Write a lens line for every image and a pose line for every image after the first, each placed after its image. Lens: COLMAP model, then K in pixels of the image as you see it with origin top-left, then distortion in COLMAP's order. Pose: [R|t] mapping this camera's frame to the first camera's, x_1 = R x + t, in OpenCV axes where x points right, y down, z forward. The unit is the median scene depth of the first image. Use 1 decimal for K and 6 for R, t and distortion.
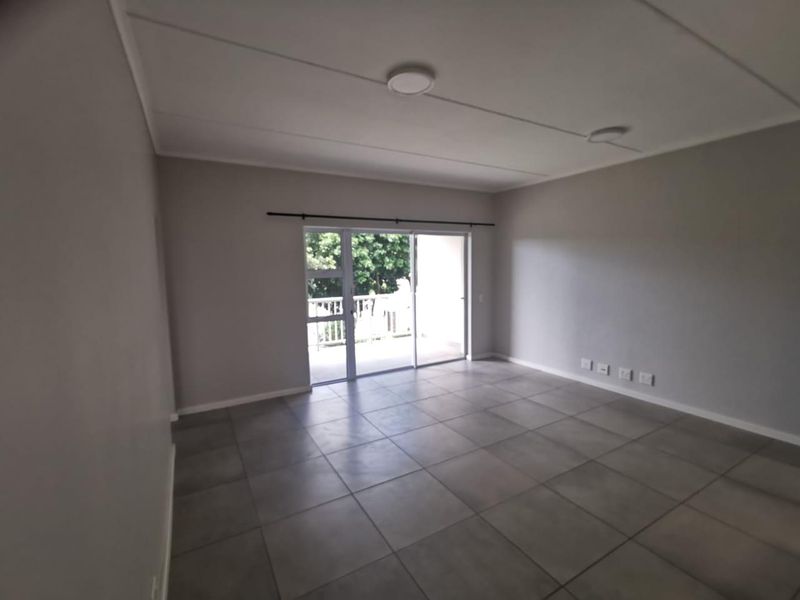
lens RADIAL K [[366.3, 0, 396.0], [0, 366.3, 293.1], [0, 0, 1]] dist [-0.002072, 0.001644]
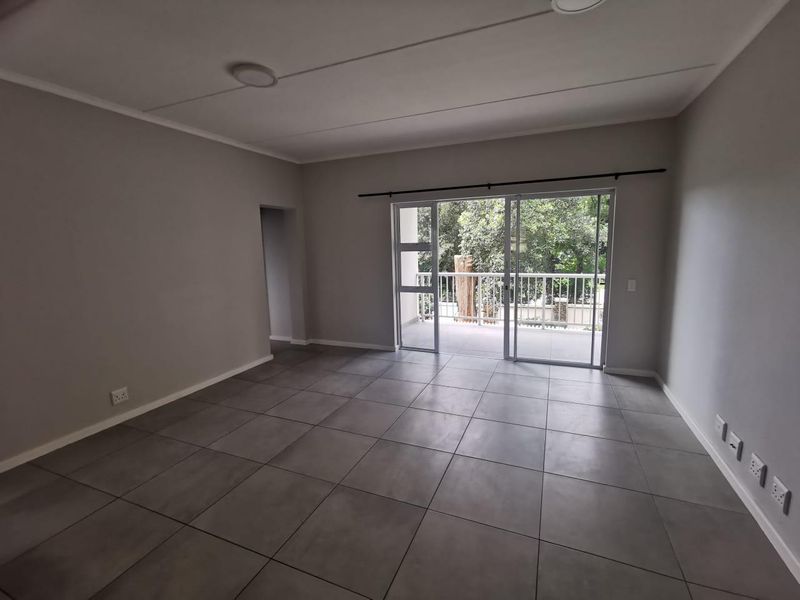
lens RADIAL K [[366.3, 0, 399.6], [0, 366.3, 299.1], [0, 0, 1]] dist [-0.002072, 0.001644]
pose [[0.603120, 0.123483, -0.788034, 0.542273], [-0.049762, 0.991845, 0.117335, -0.022009], [0.796097, -0.031553, 0.604347, 0.278379]]
